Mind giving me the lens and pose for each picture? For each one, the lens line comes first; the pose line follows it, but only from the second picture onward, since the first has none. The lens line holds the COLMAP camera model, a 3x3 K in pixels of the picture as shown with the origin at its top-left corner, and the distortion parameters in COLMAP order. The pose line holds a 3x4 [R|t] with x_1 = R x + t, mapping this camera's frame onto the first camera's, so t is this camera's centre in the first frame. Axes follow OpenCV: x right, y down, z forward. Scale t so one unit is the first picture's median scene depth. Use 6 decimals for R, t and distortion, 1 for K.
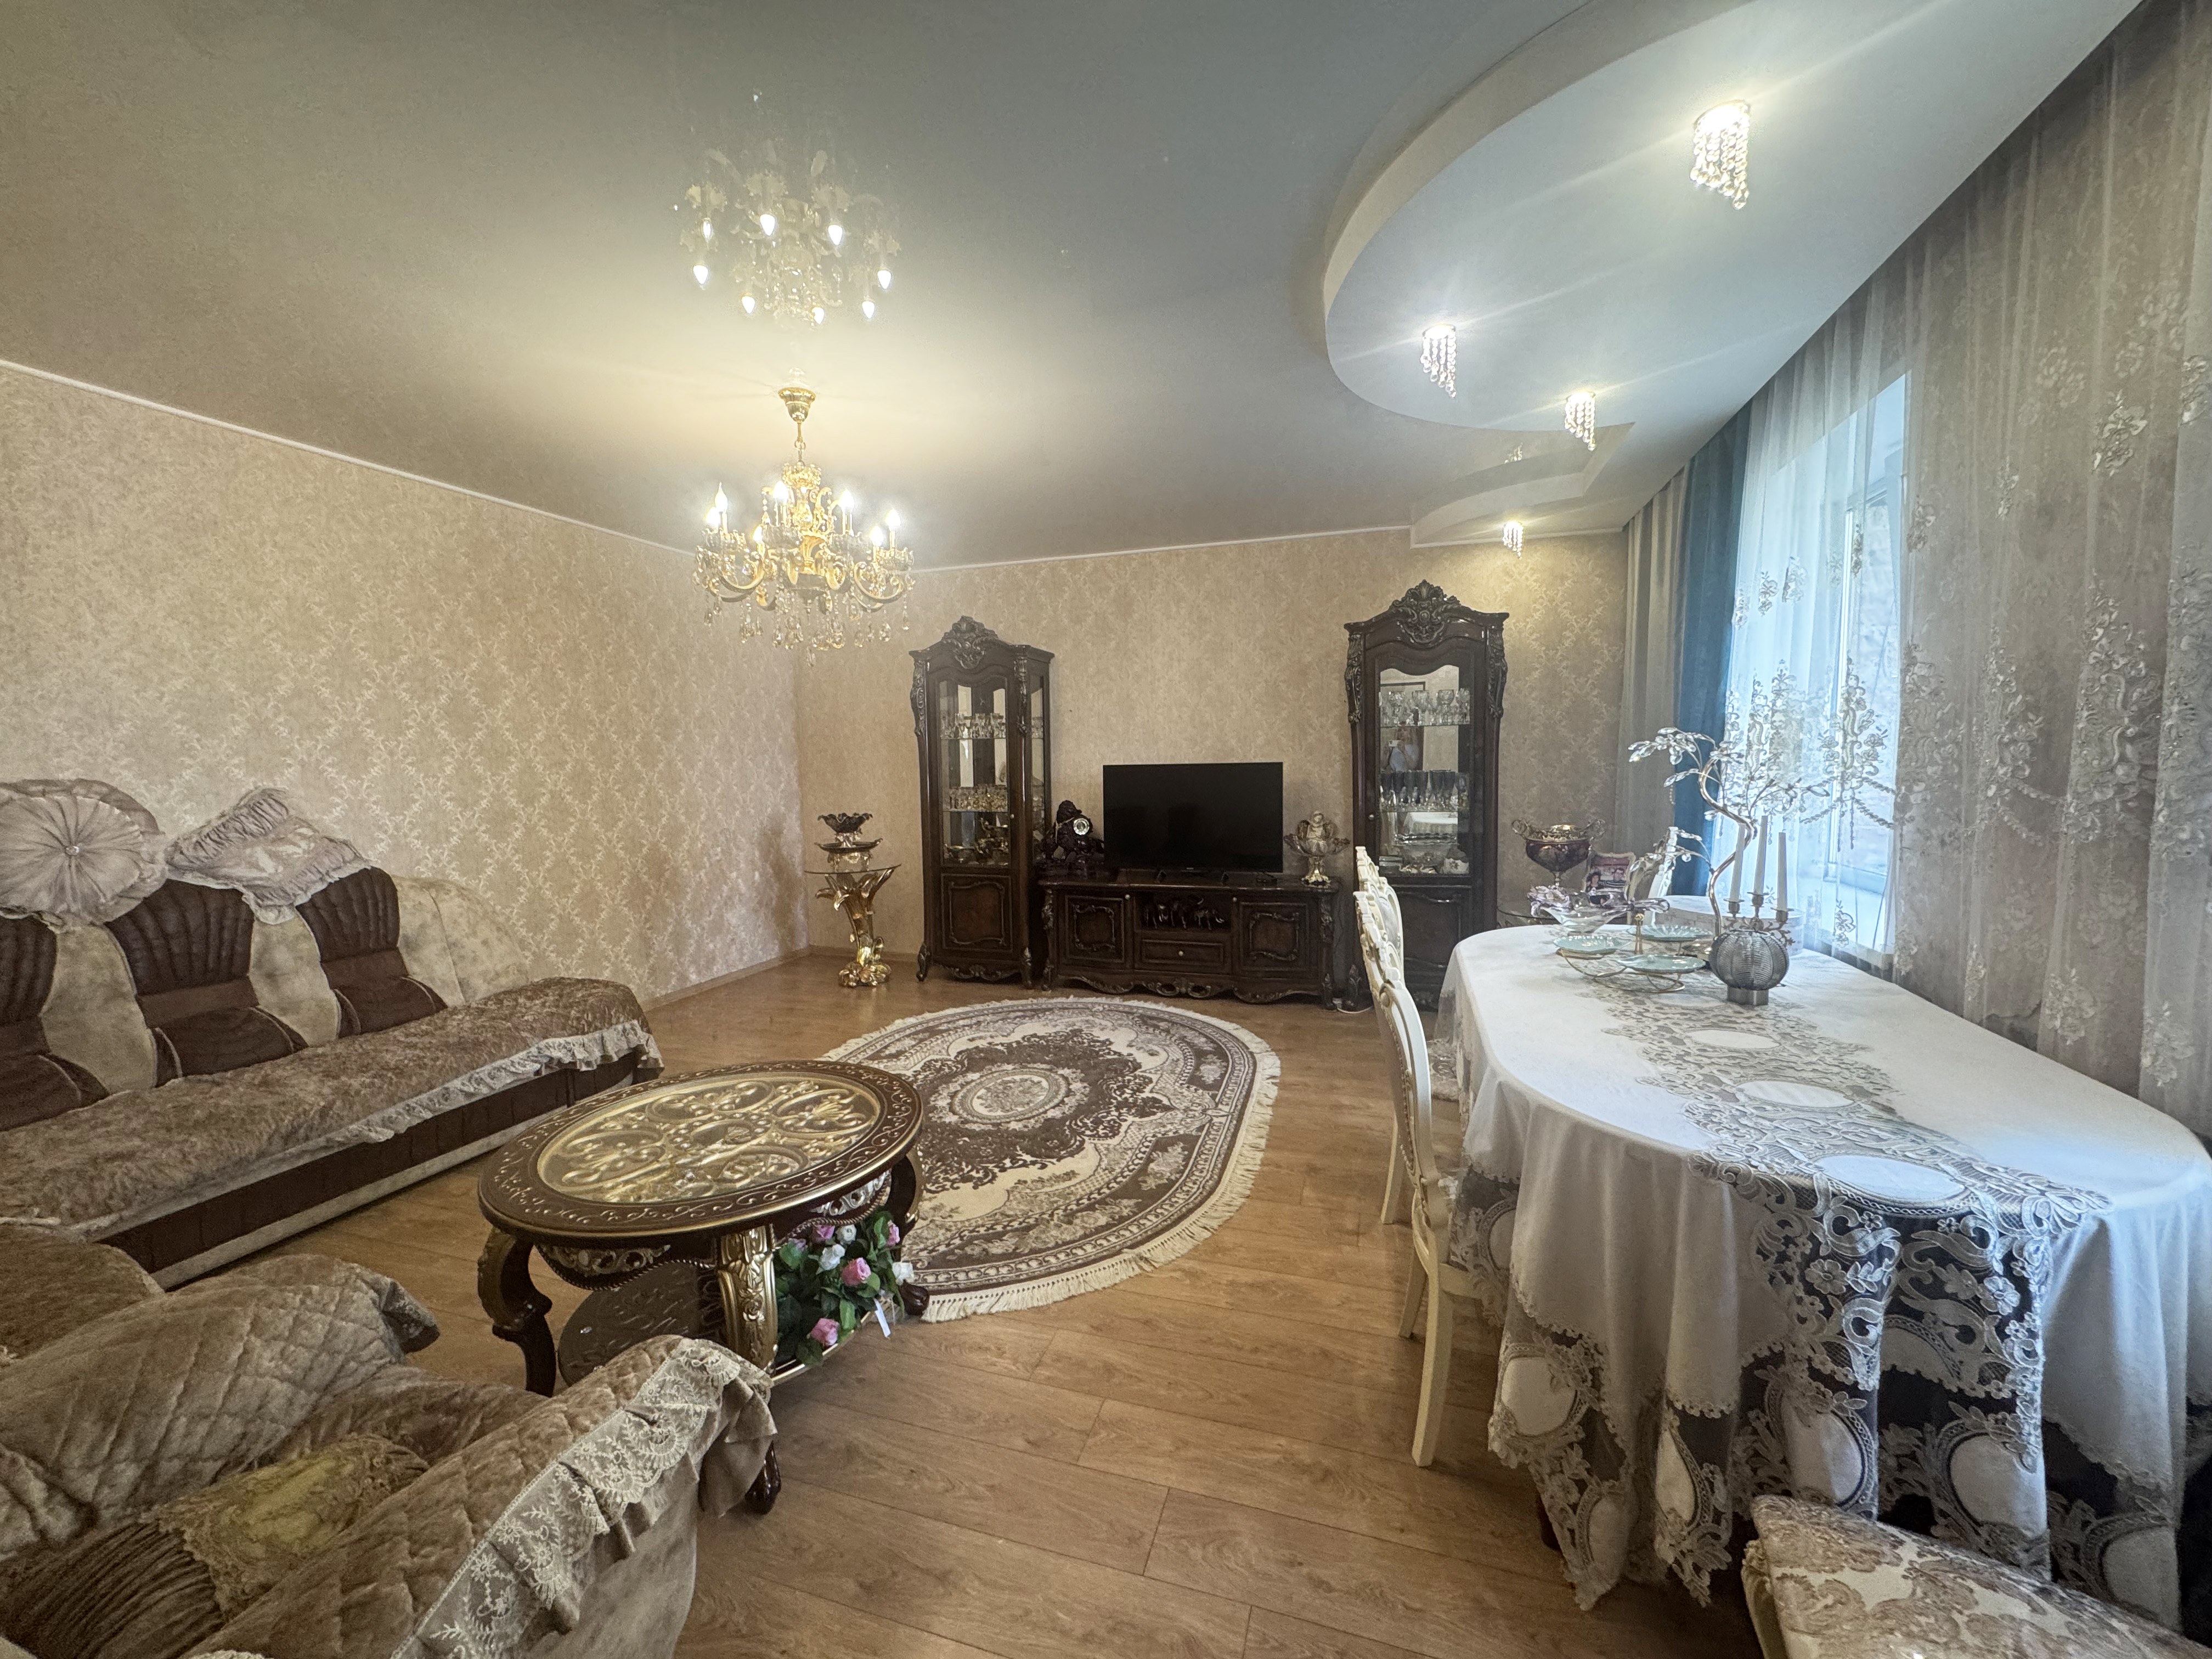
lens RADIAL K [[884.1, 0, 1106.0], [0, 884.1, 829.5], [0, 0, 1]] dist [-0.001276, 0.000594]
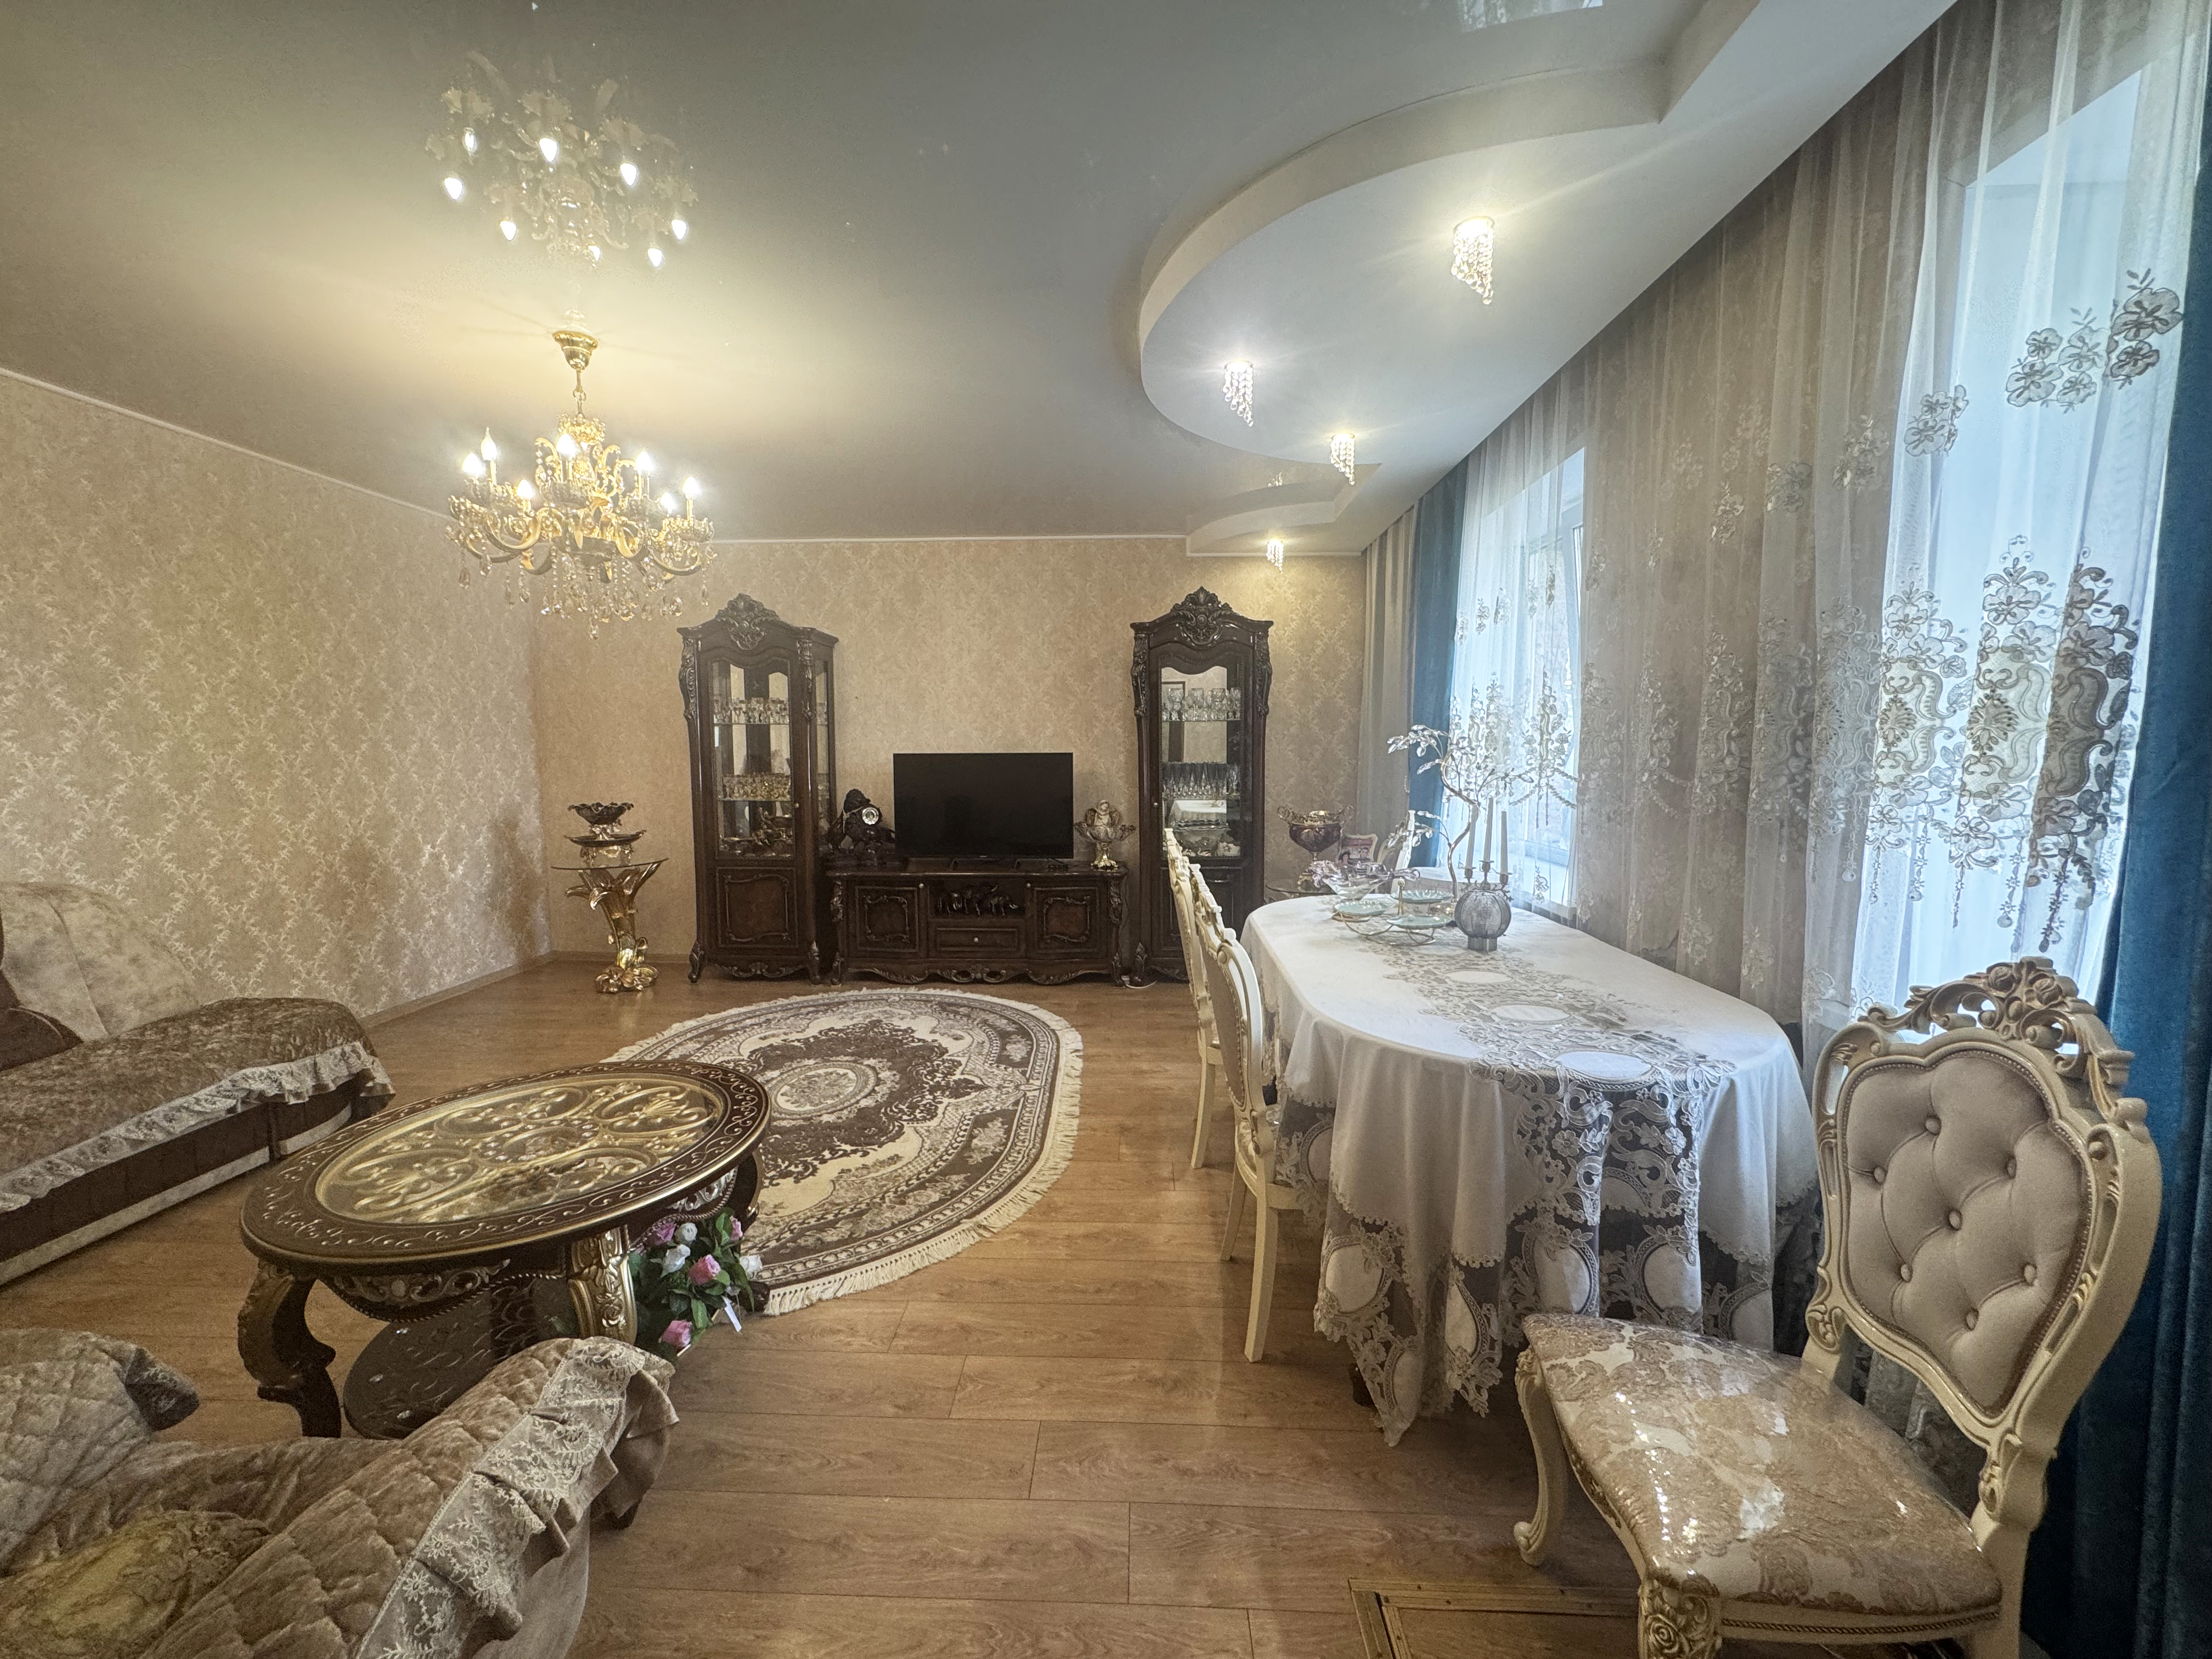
lens RADIAL K [[884.1, 0, 1106.0], [0, 884.1, 829.5], [0, 0, 1]] dist [-0.001276, 0.000594]
pose [[0.962700, -0.009958, 0.270388, -0.088856], [0.008001, 0.999933, 0.008338, 0.011967], [-0.270453, -0.005864, 0.962715, -0.033559]]
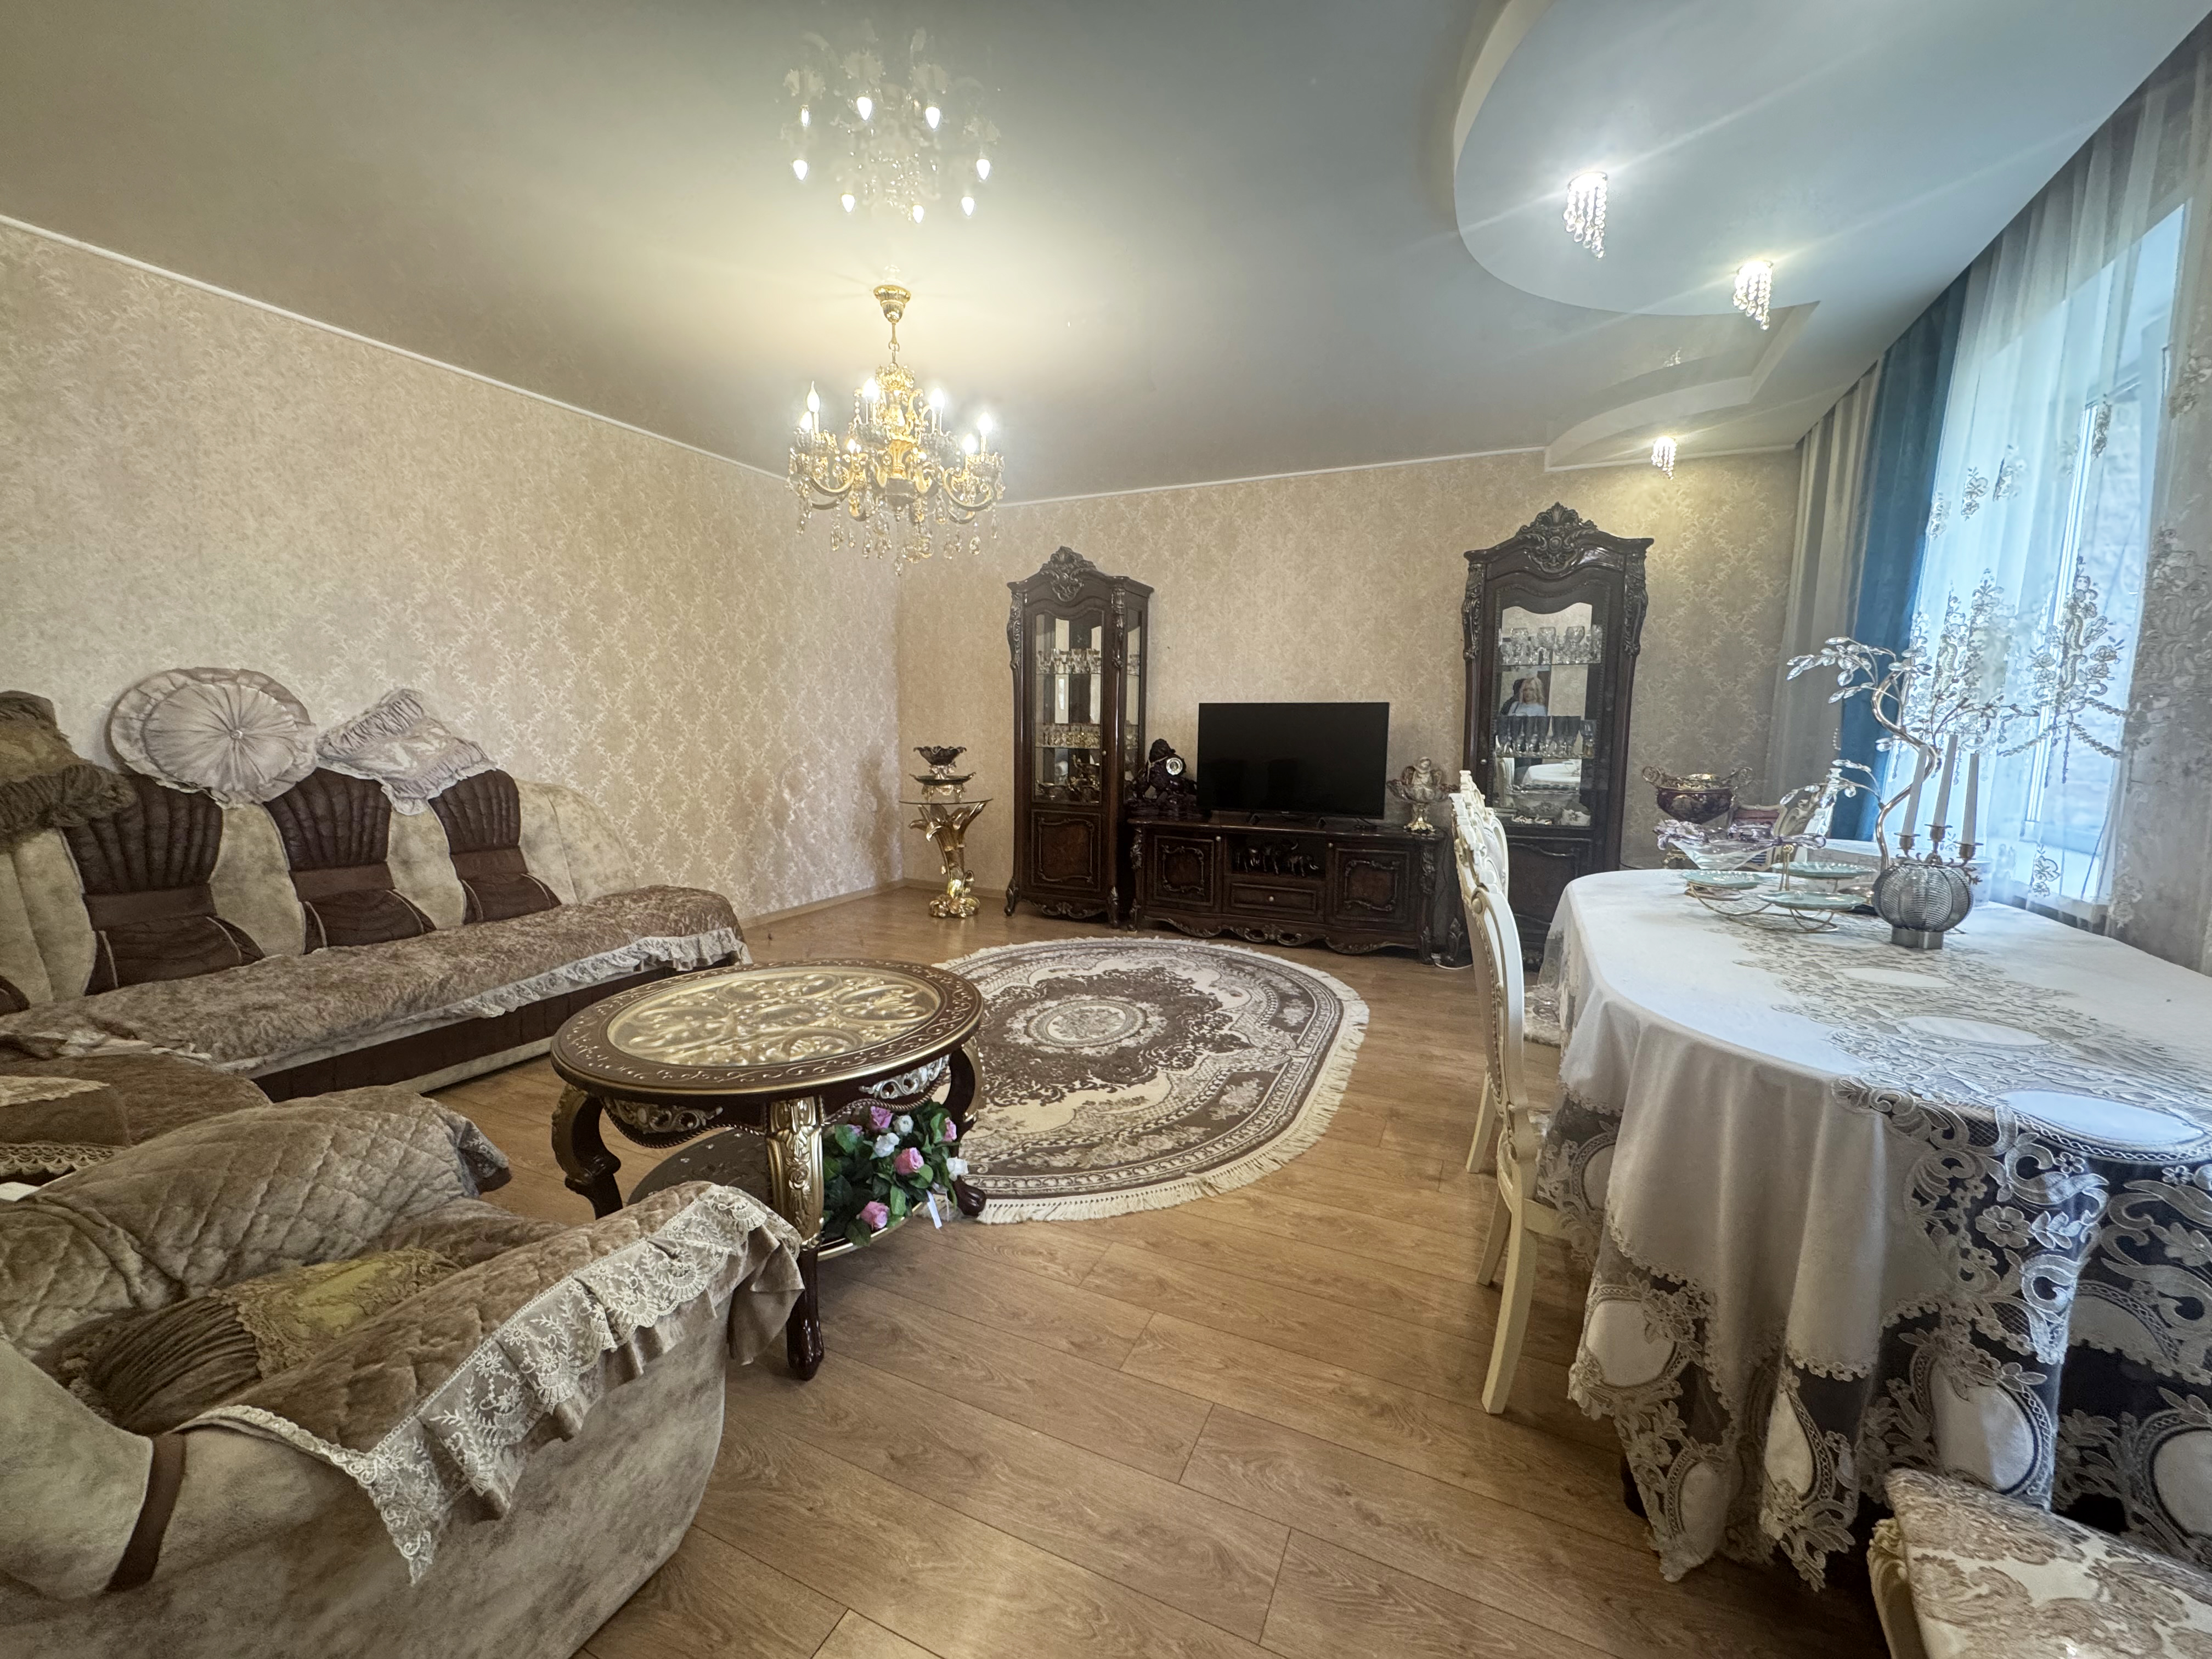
lens RADIAL K [[884.1, 0, 1106.0], [0, 884.1, 829.5], [0, 0, 1]] dist [-0.001276, 0.000594]
pose [[0.992473, 0.040907, -0.115427, 0.026987], [-0.036342, 0.998482, 0.041377, 0.060924], [0.116944, -0.036871, 0.992454, 0.042199]]
